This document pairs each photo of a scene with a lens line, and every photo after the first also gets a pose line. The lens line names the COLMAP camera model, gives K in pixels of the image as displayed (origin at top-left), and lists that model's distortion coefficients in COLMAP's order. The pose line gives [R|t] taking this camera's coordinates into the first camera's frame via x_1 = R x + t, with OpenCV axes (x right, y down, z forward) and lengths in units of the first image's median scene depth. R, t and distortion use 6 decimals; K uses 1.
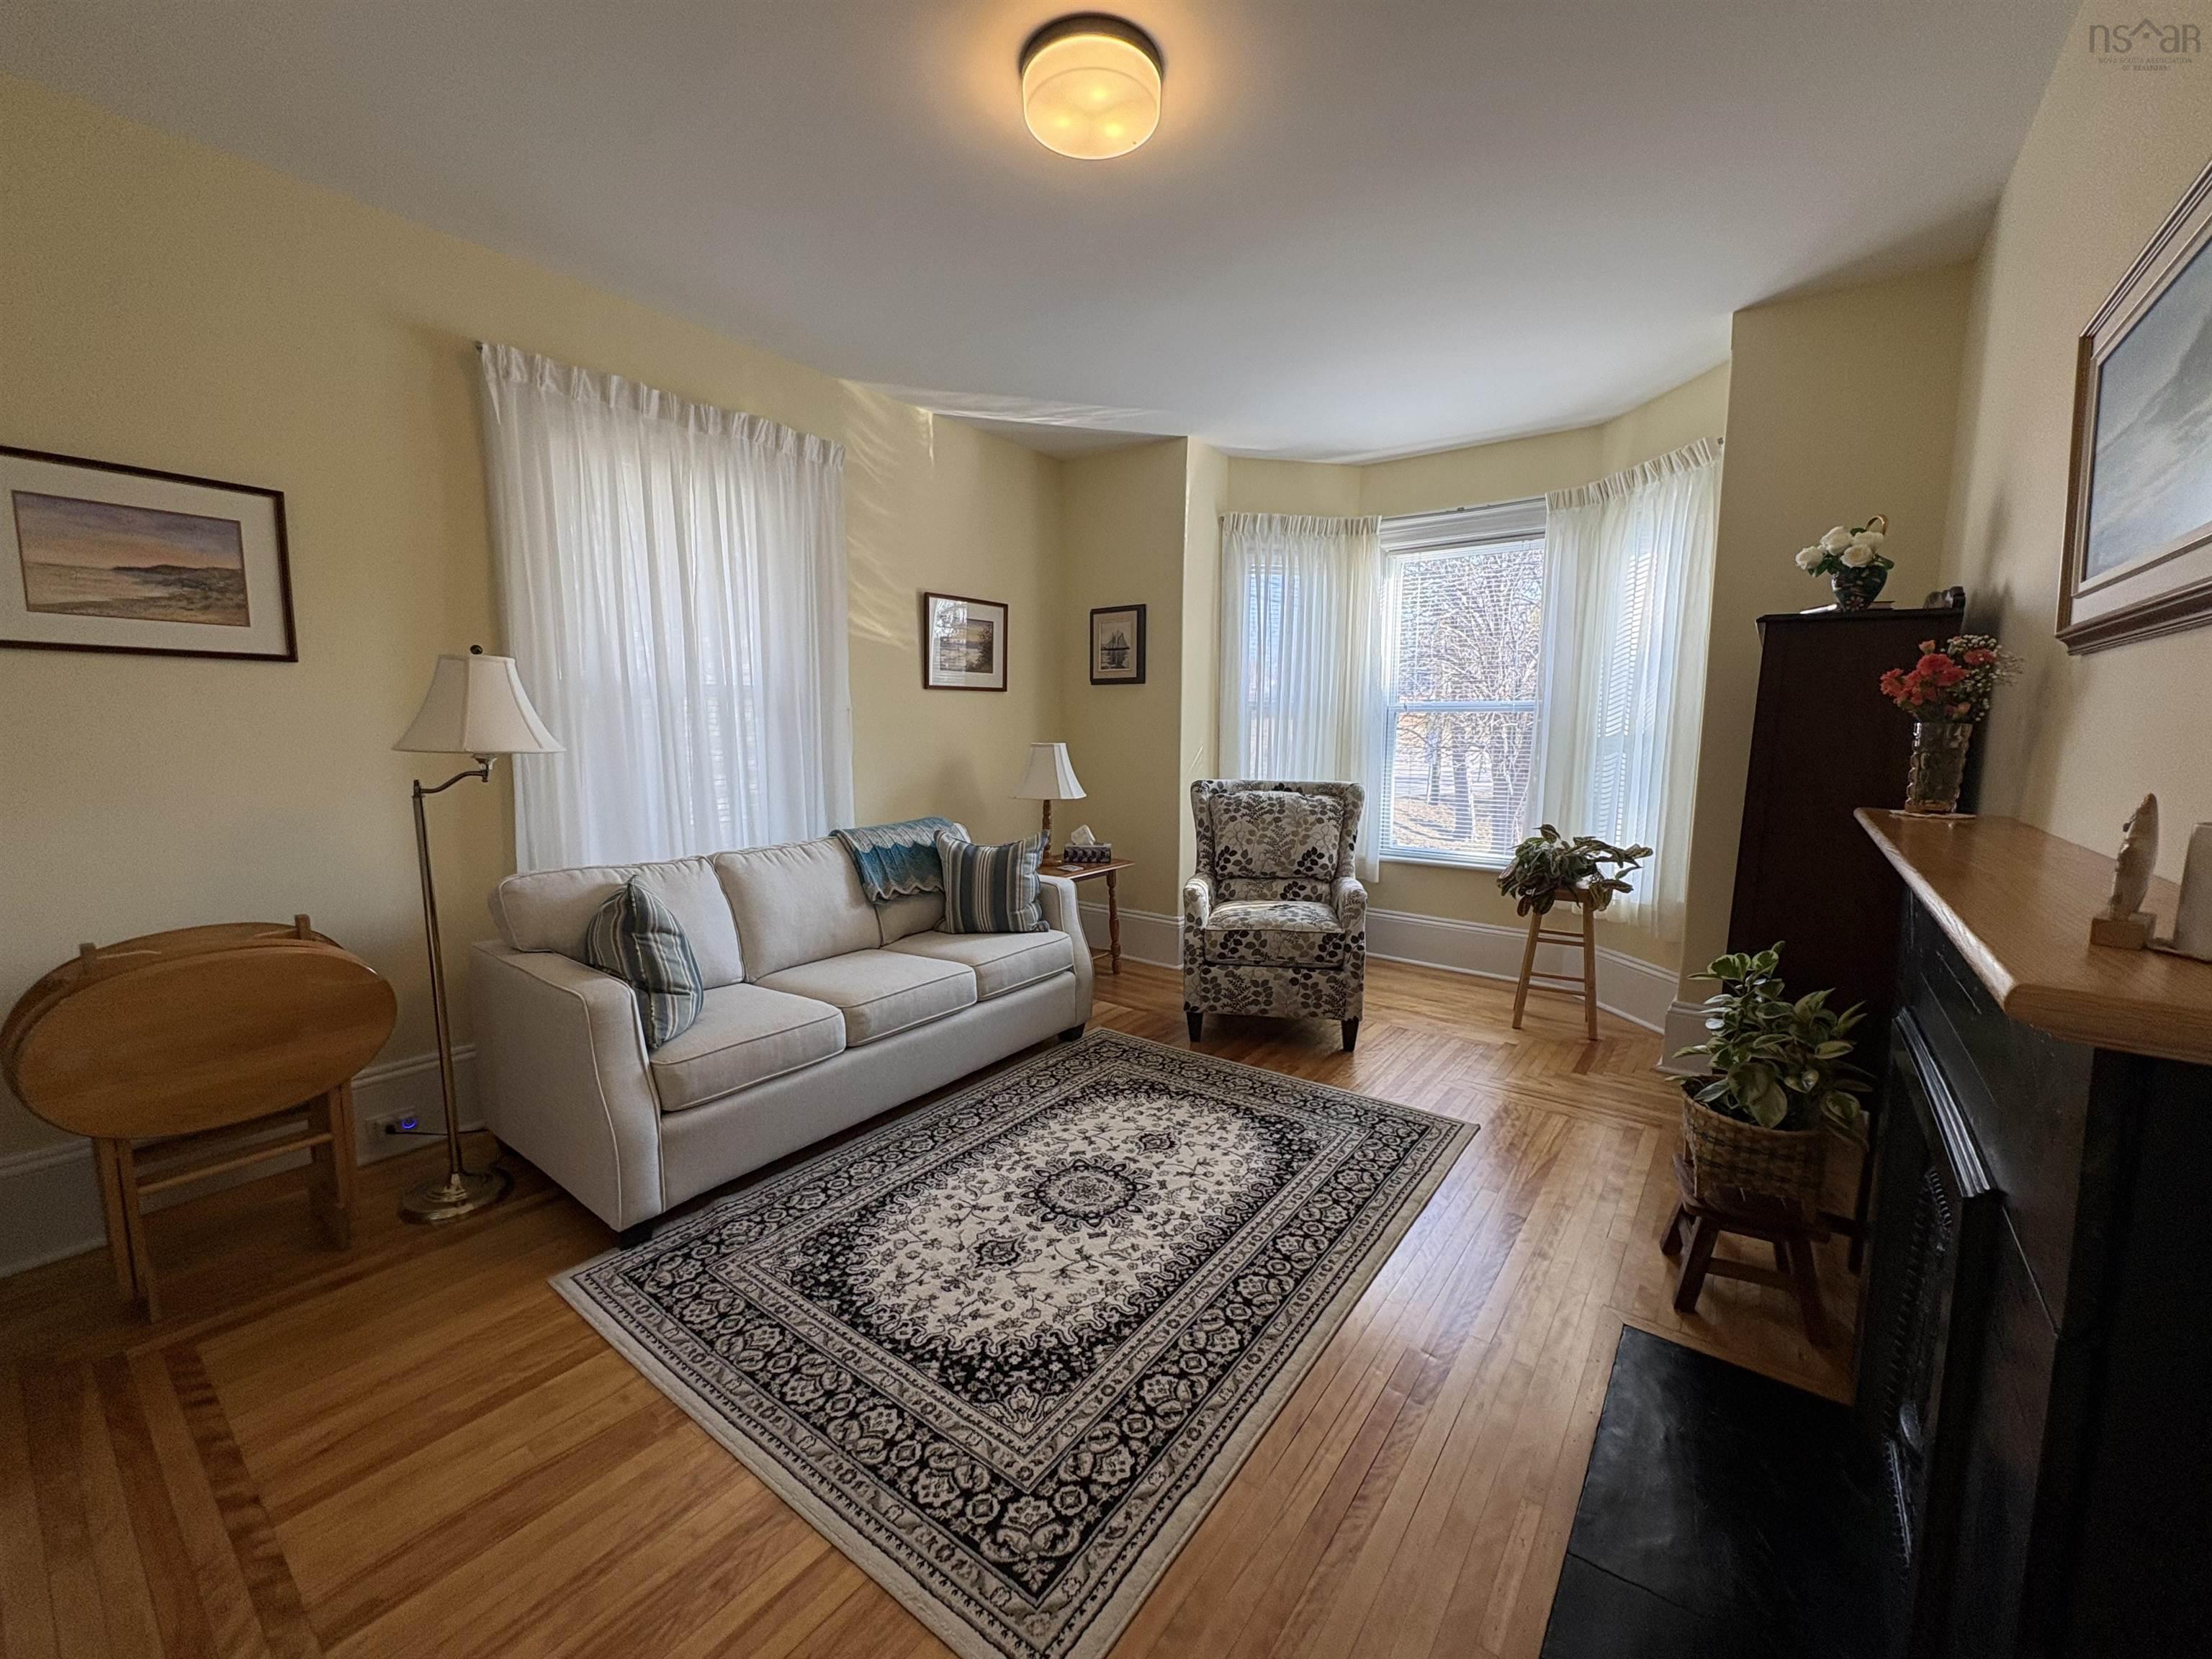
lens RADIAL K [[879.7, 0, 1106.0], [0, 879.7, 829.5], [0, 0, 1]] dist [0.000007, 0.000024]
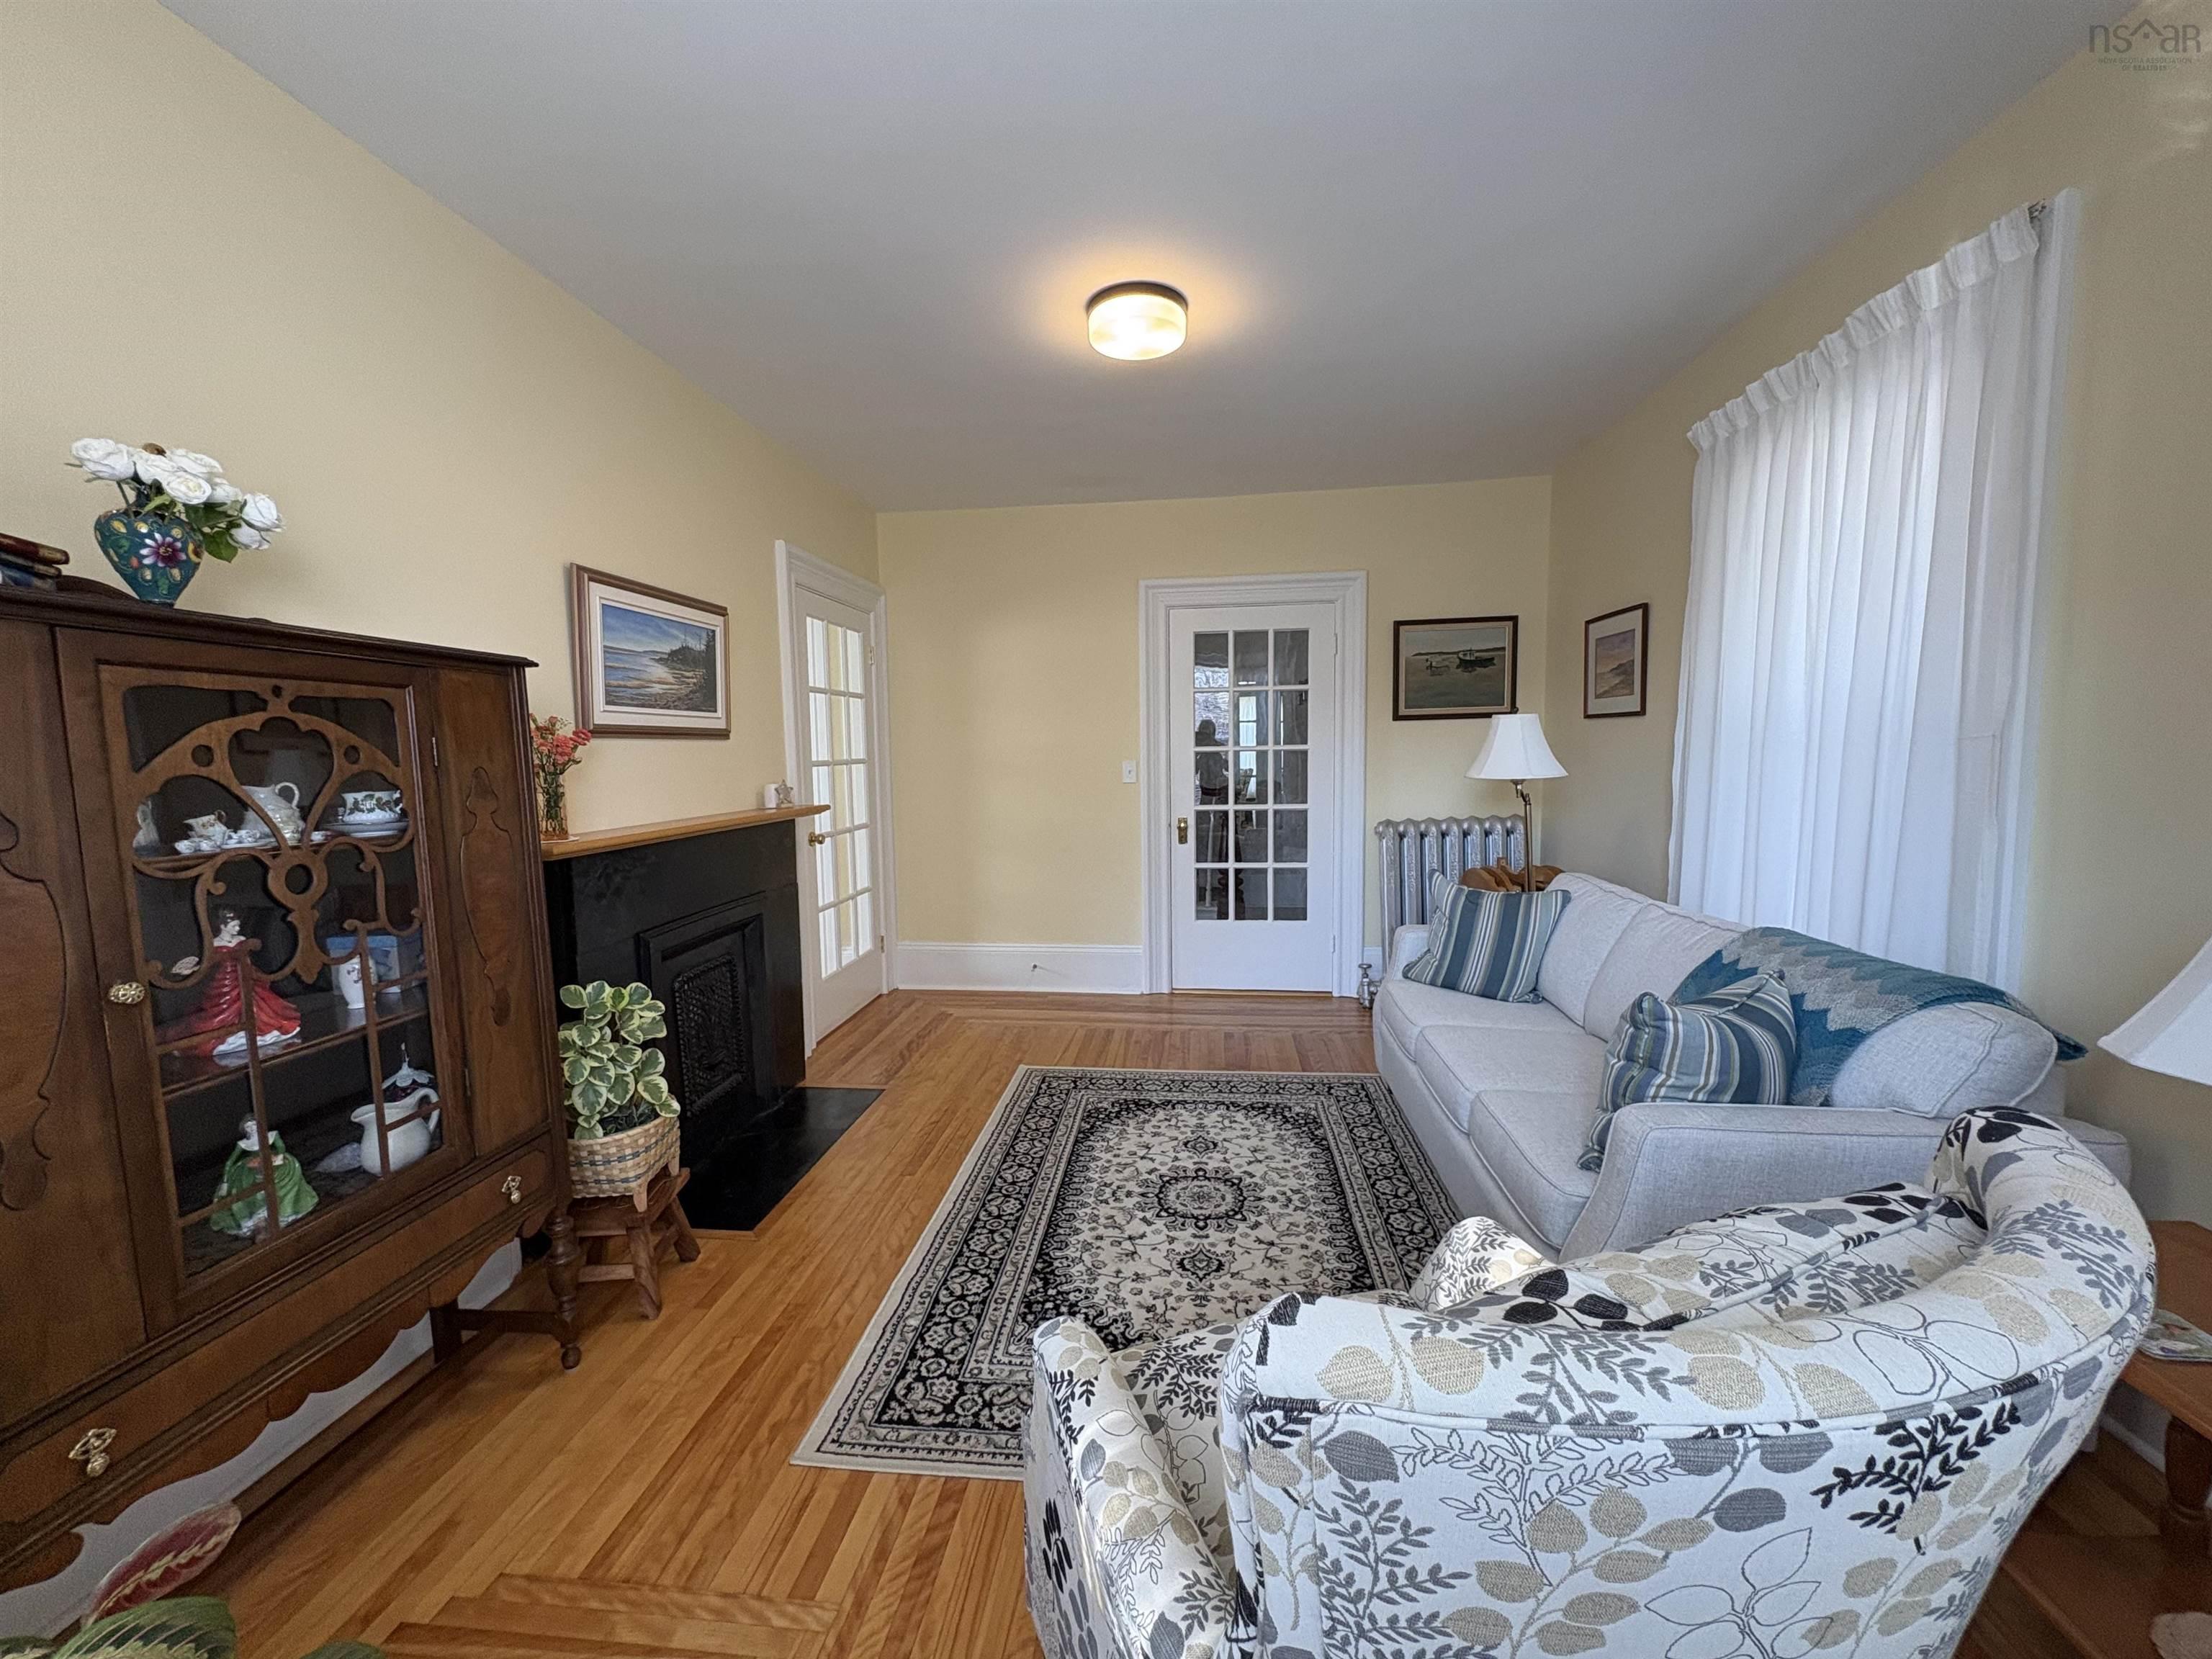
lens RADIAL K [[879.7, 0, 1106.0], [0, 879.7, 829.5], [0, 0, 1]] dist [0.000007, 0.000024]
pose [[-0.860625, 0.056285, -0.506119, 0.612709], [-0.047352, 0.980722, 0.189585, -0.236931], [0.507033, 0.187128, -0.841369, 1.803956]]
